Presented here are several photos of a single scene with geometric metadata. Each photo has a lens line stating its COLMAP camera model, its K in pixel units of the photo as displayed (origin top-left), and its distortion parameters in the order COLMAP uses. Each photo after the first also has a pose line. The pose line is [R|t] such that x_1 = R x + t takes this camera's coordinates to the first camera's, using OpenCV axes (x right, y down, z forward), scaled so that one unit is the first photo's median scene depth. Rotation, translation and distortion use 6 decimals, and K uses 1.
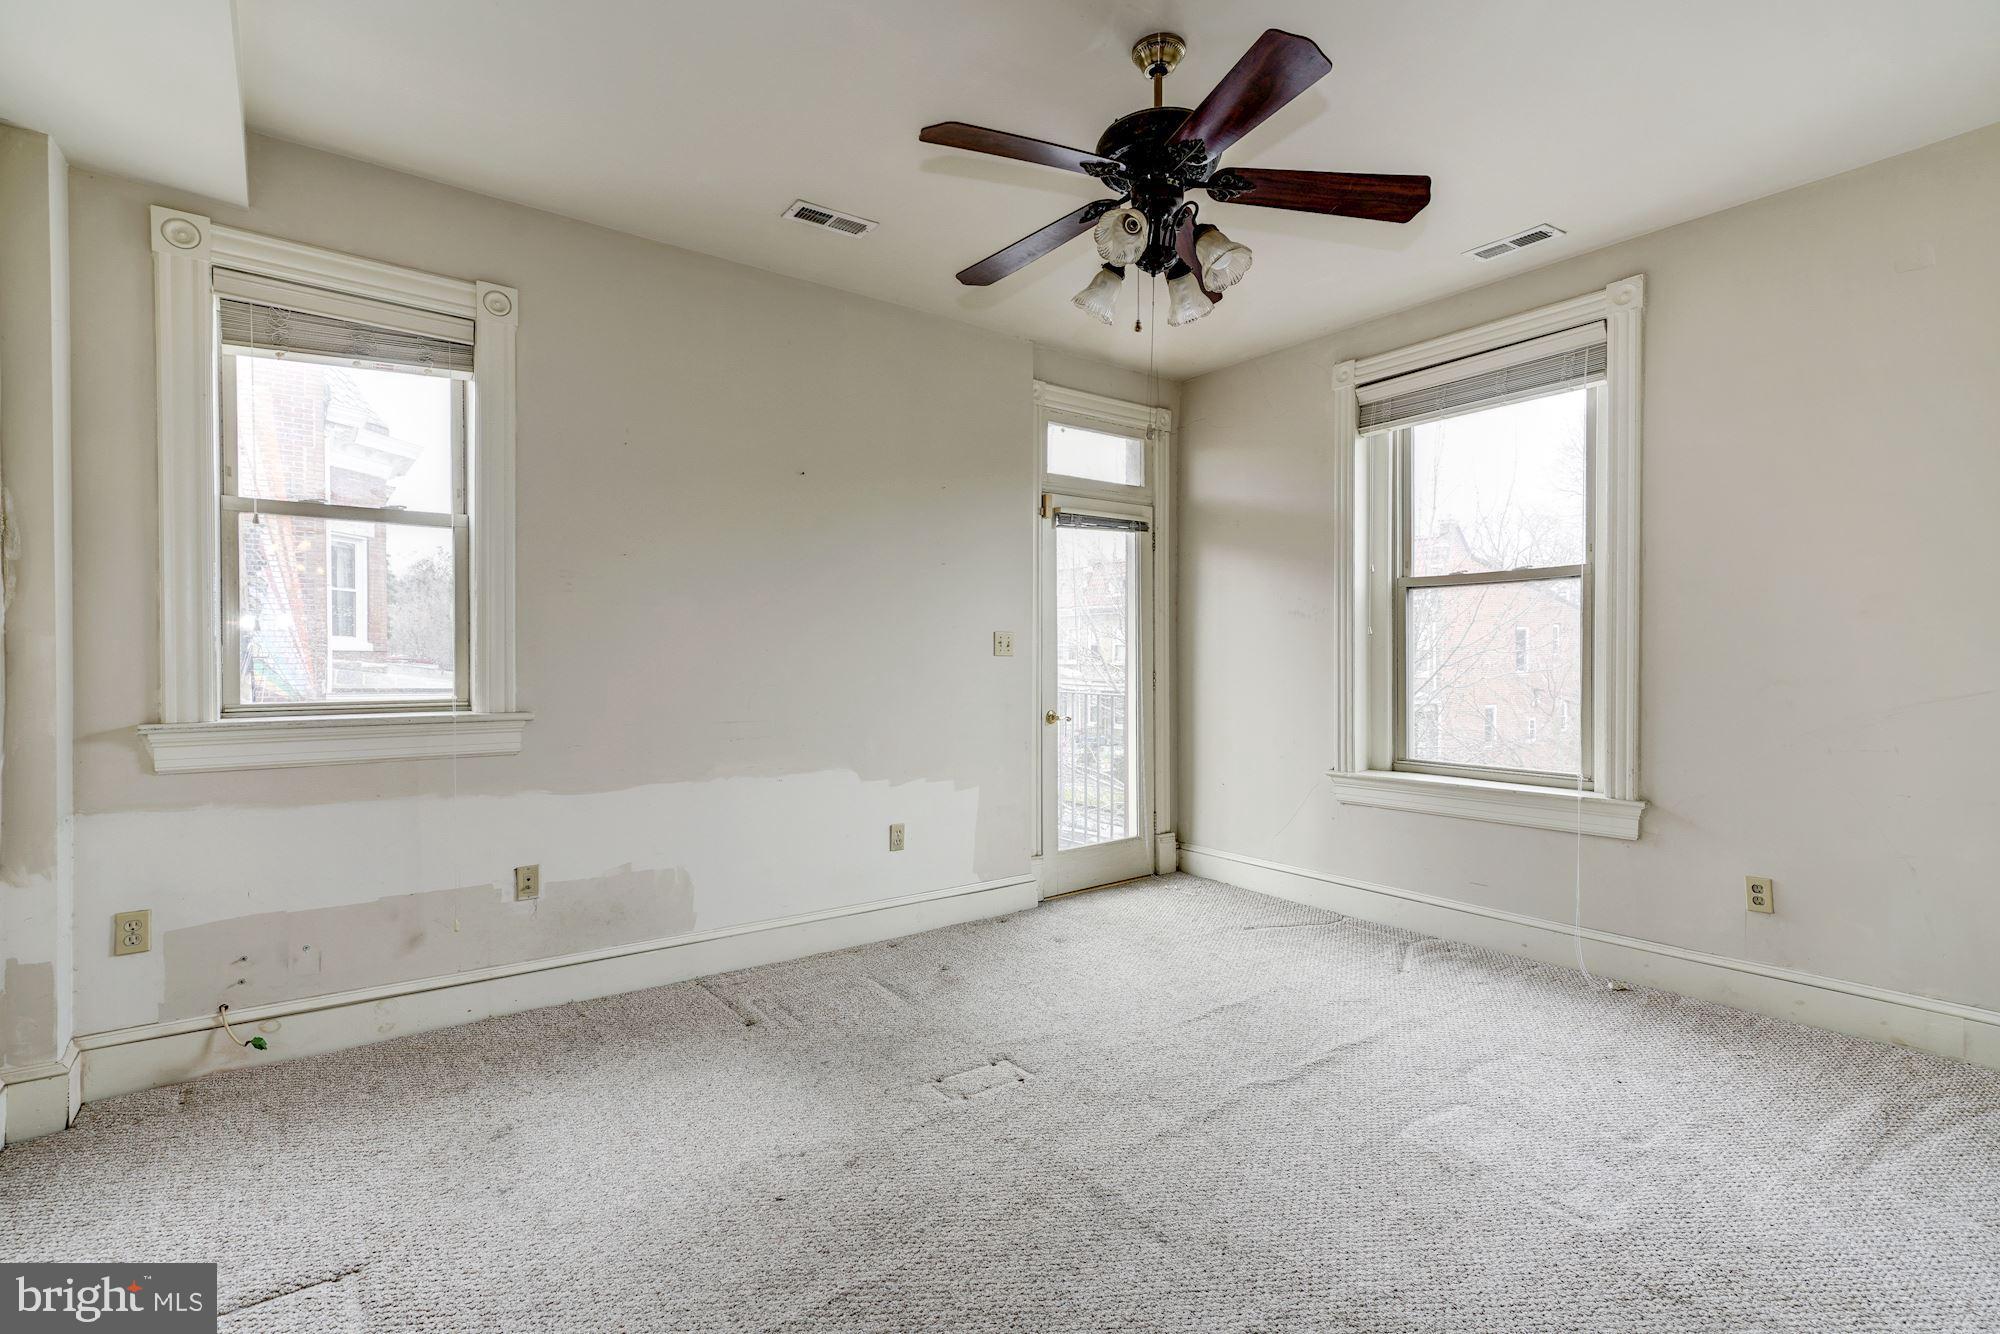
lens RADIAL K [[932.9, 0, 999.5], [0, 932.9, 663.7], [0, 0, 1]] dist [0.019675, 0.000882]
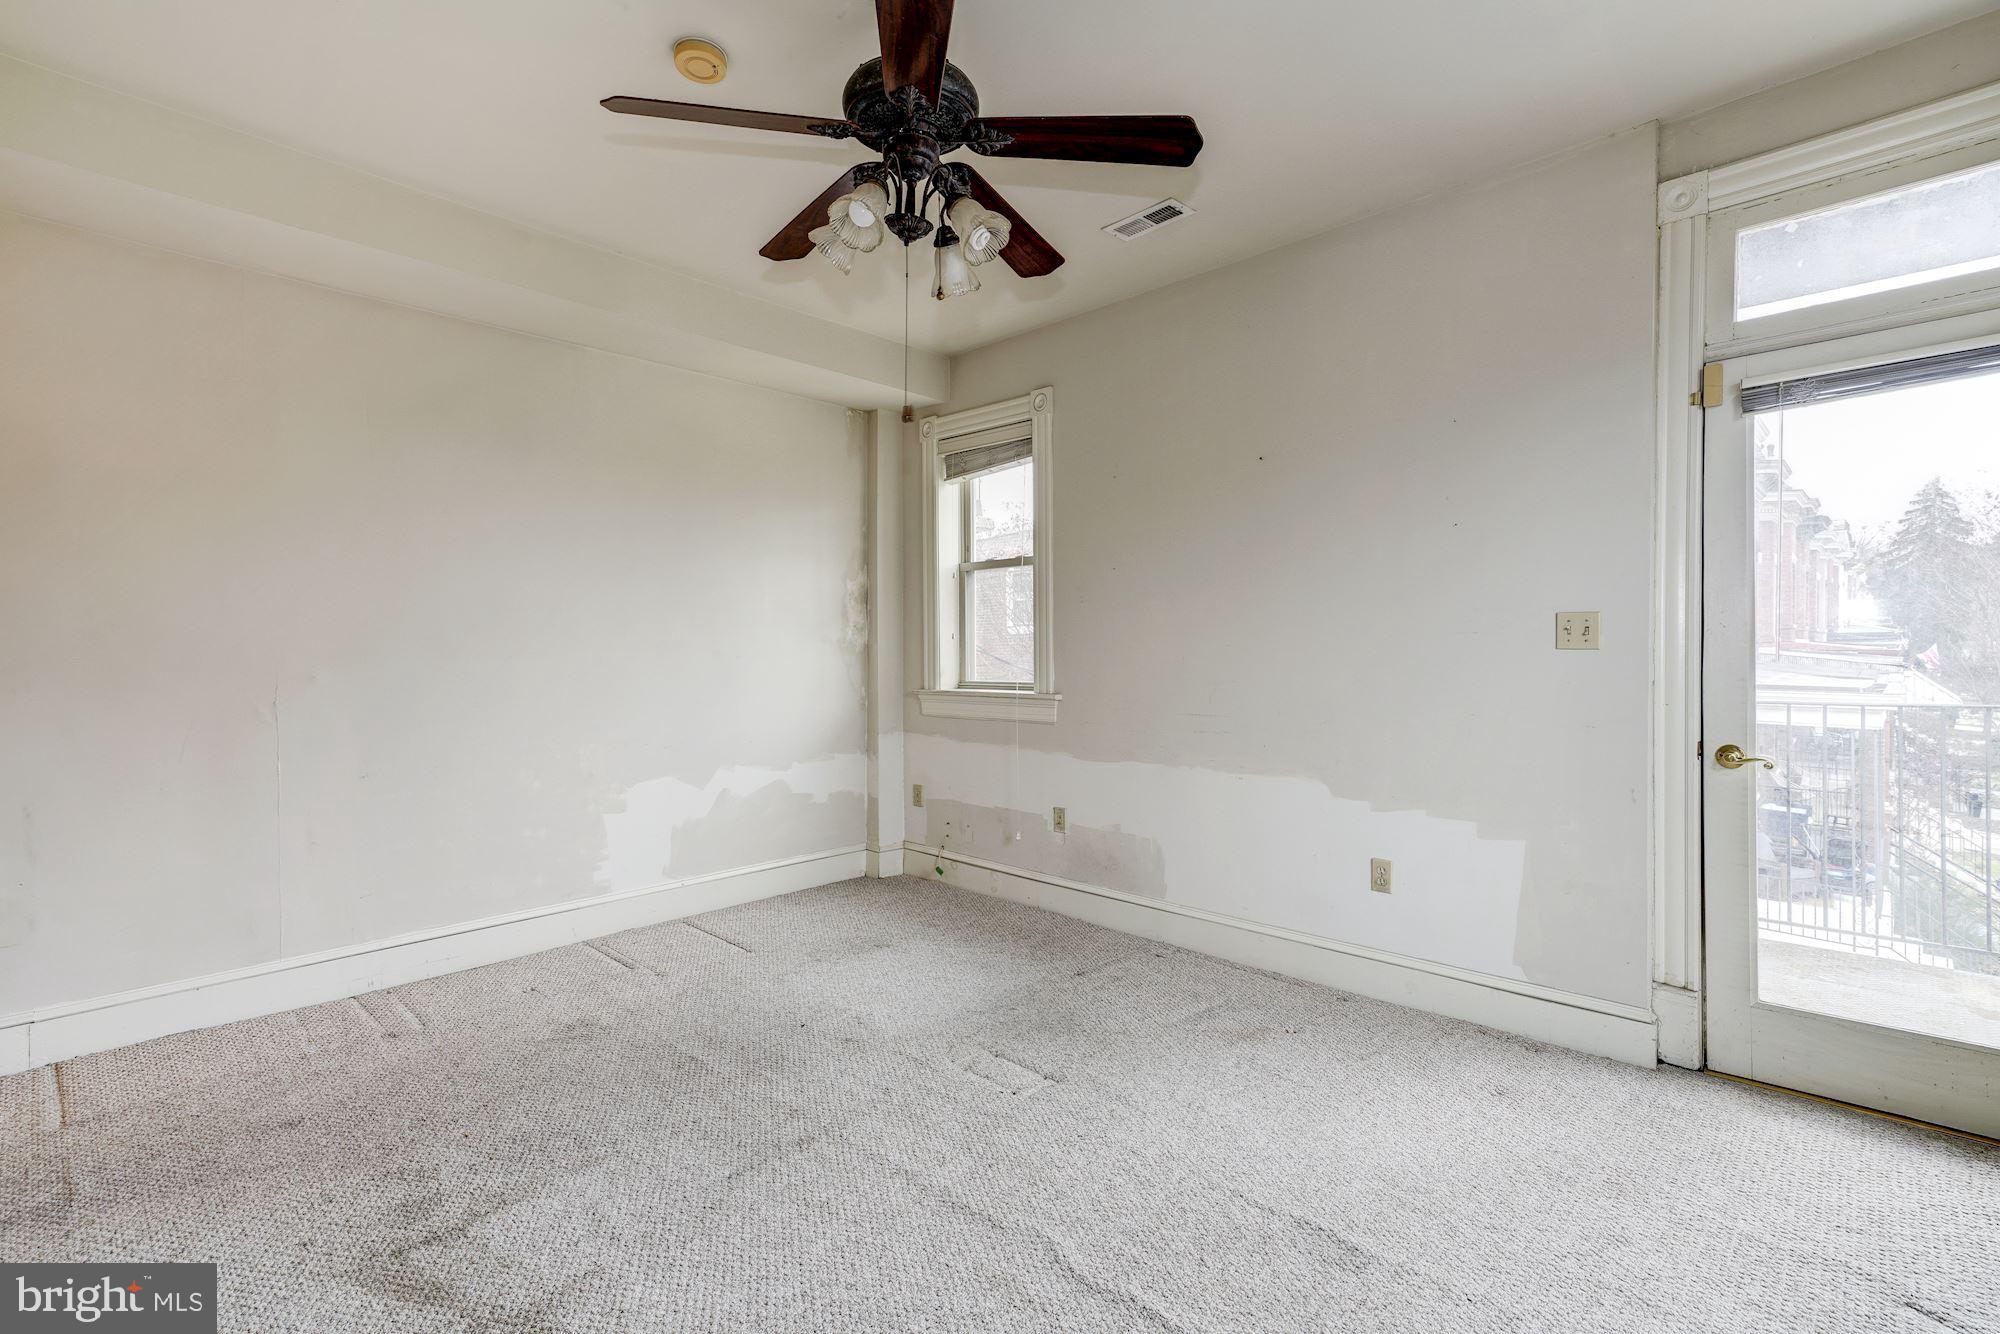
lens RADIAL K [[932.9, 0, 987.8], [0, 932.9, 655.9], [0, 0, 1]] dist [0.019675, 0.000882]
pose [[0.150144, 0.004923, -0.988652, 0.806686], [0.001385, 0.999986, 0.005190, -0.010846], [0.988663, -0.002149, 0.150135, 0.686184]]
